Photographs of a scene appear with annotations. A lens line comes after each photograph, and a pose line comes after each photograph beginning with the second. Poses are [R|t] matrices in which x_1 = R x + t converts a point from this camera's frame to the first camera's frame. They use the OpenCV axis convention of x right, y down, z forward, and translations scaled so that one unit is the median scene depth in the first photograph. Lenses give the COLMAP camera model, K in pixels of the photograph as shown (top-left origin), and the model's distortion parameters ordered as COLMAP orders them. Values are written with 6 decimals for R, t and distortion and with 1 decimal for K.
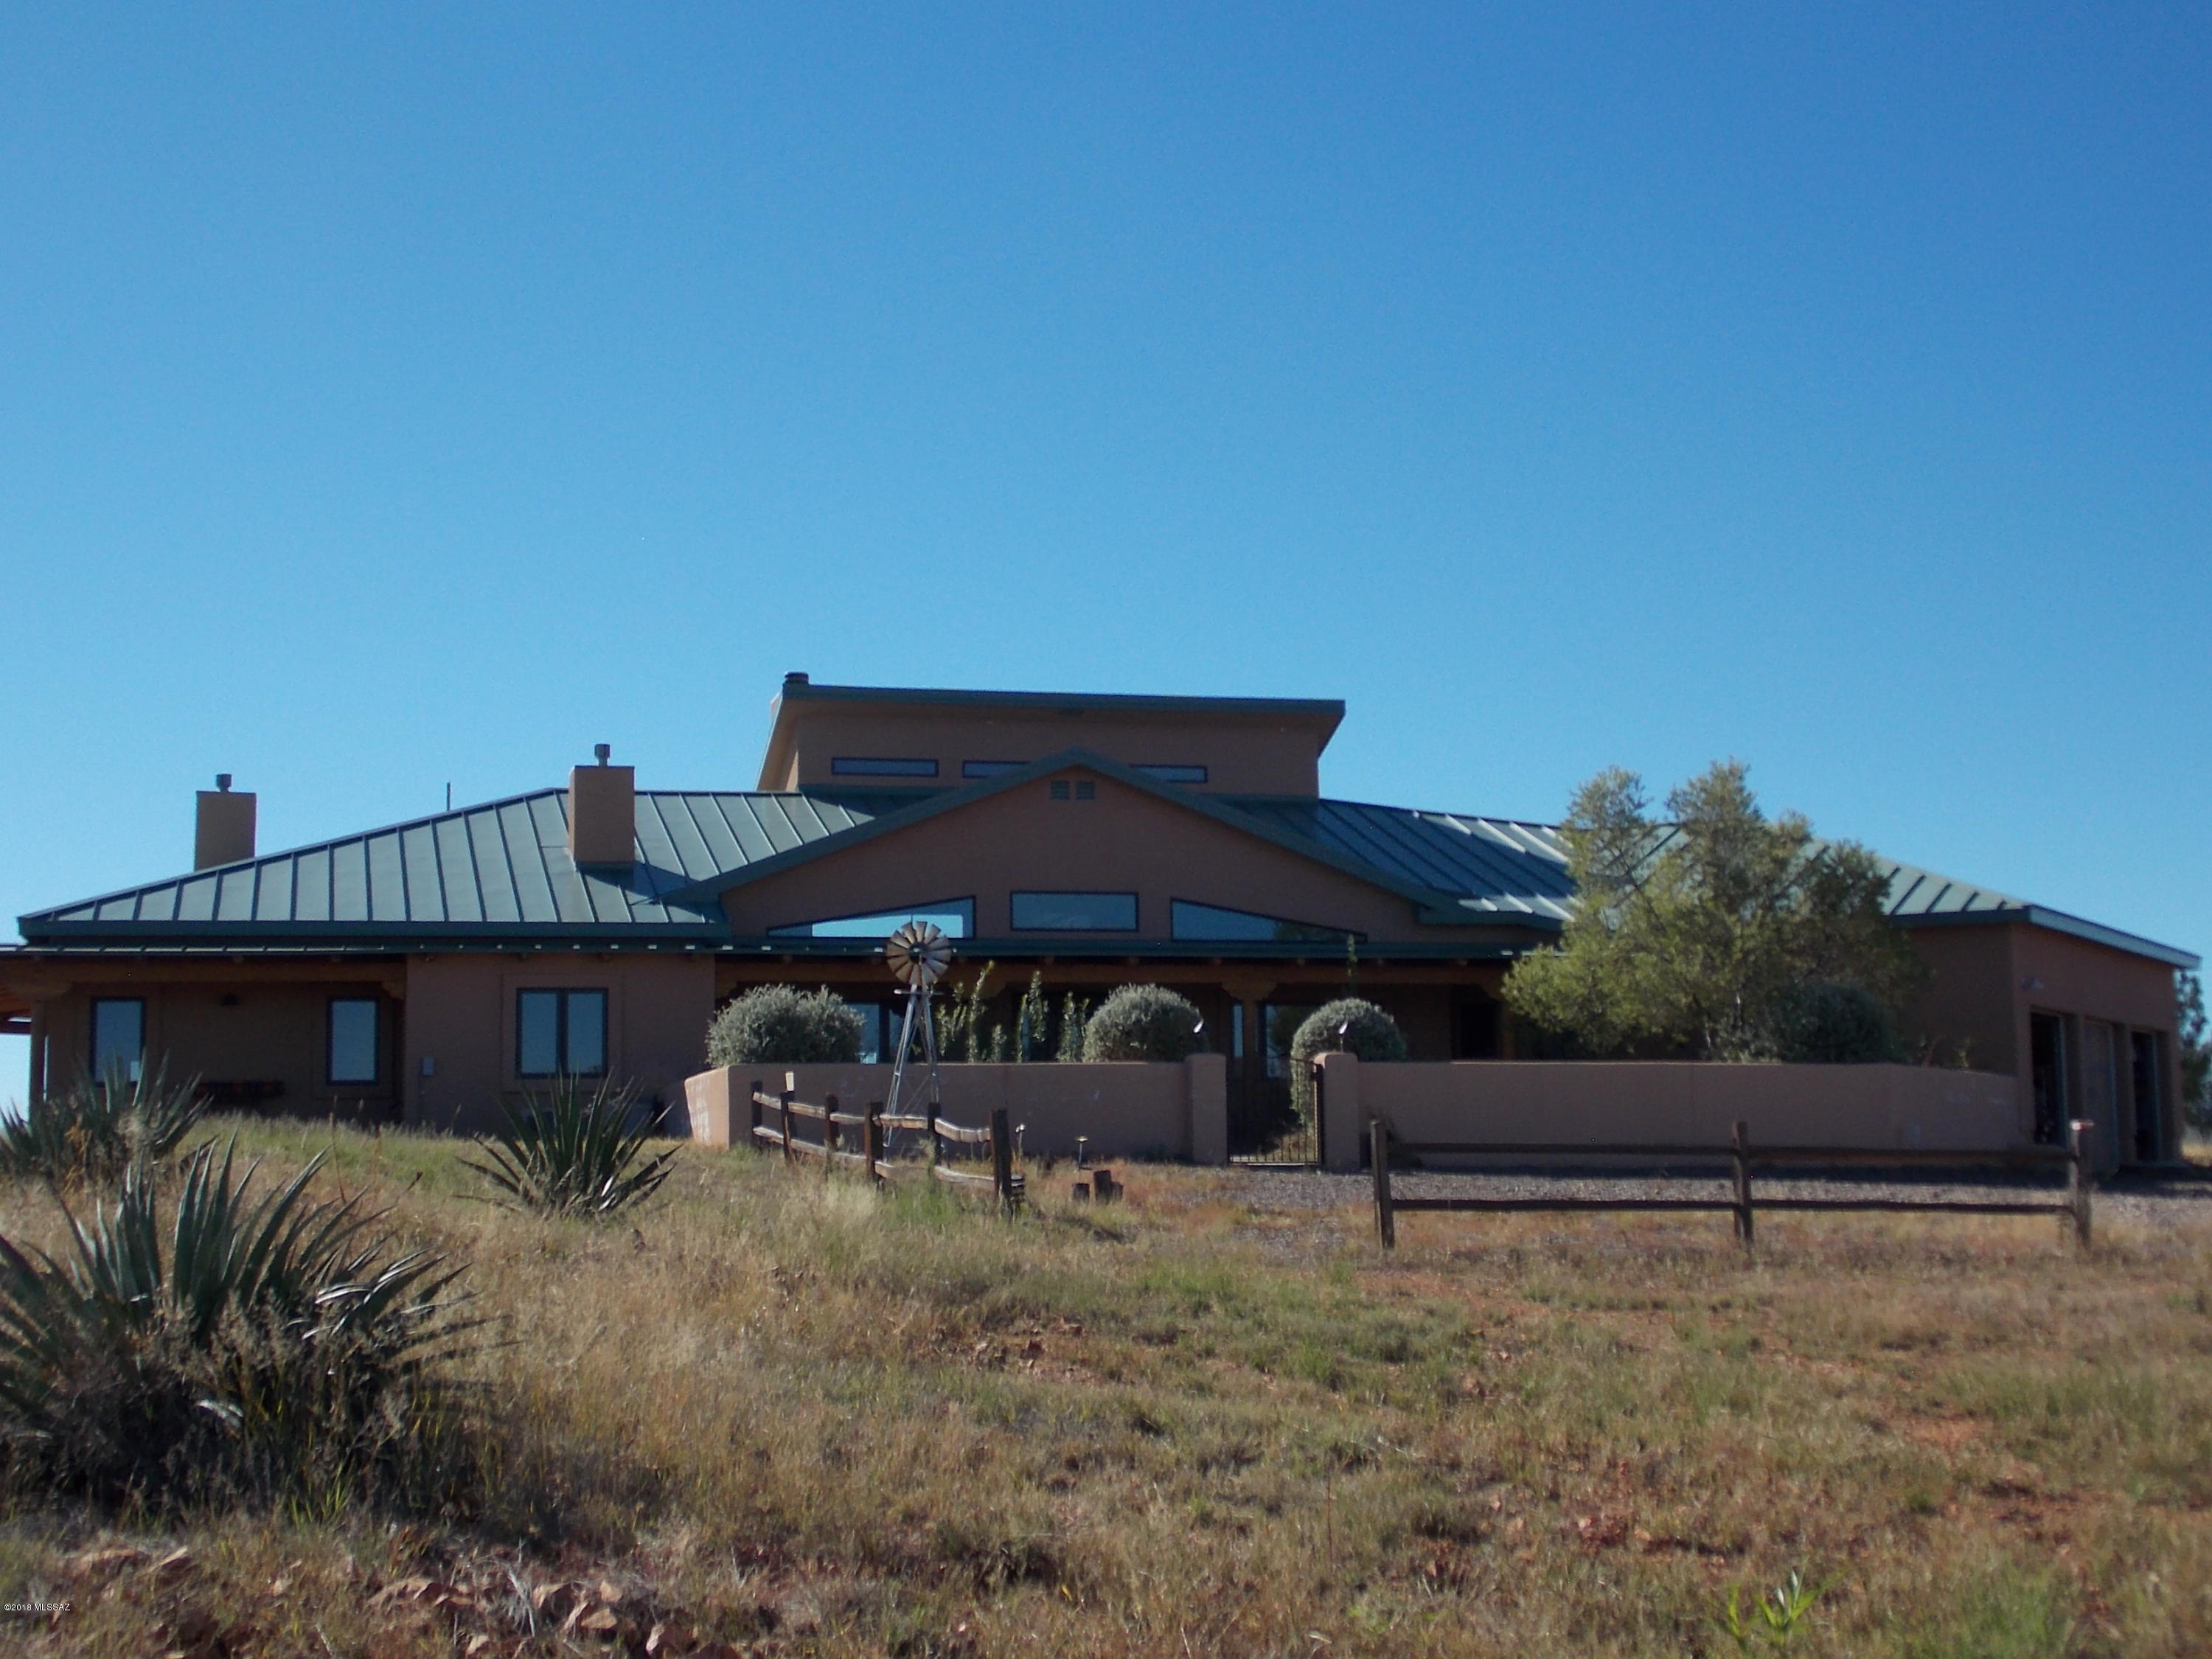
lens RADIAL K [[3087.9, 0, 1106.0], [0, 3087.9, 829.5], [0, 0, 1]] dist [0.008766, 0.041763]
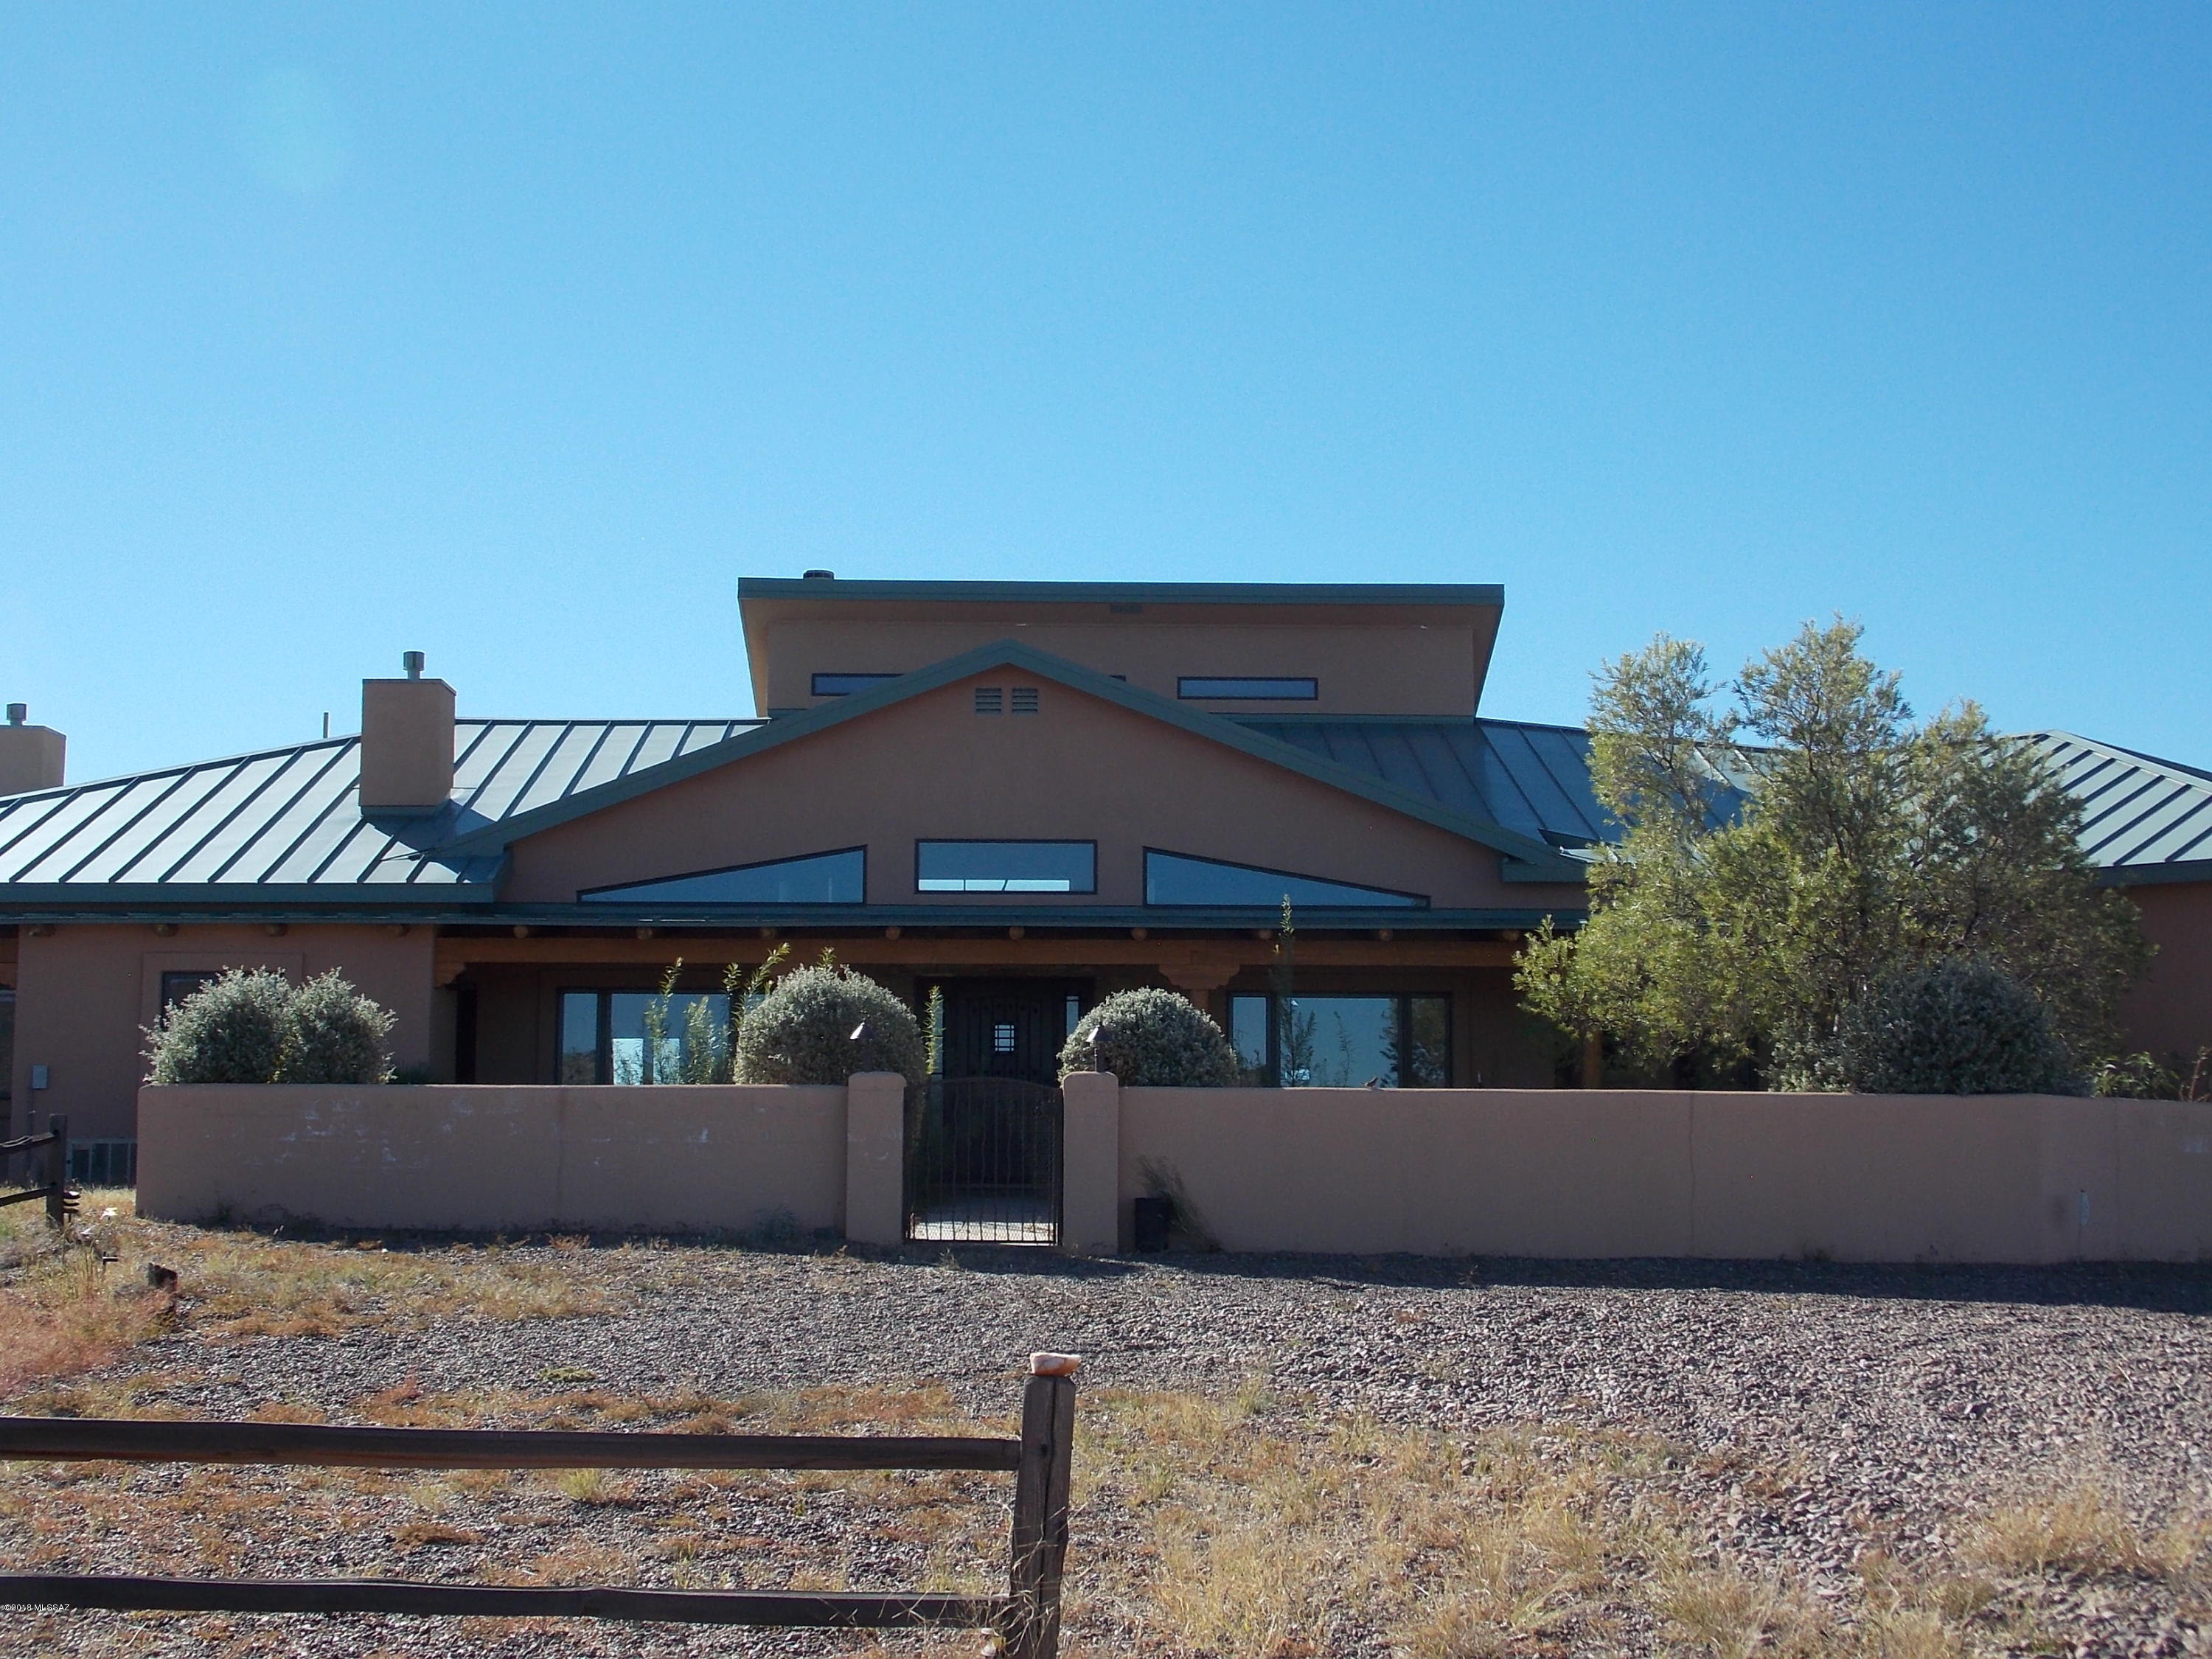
lens RADIAL K [[3087.9, 0, 1106.0], [0, 3087.9, 829.5], [0, 0, 1]] dist [0.008766, 0.041763]
pose [[0.976364, -0.009296, -0.215932, 0.188924], [0.010182, 0.999944, 0.002992, 0.017633], [0.215892, -0.005120, 0.976404, 0.331244]]
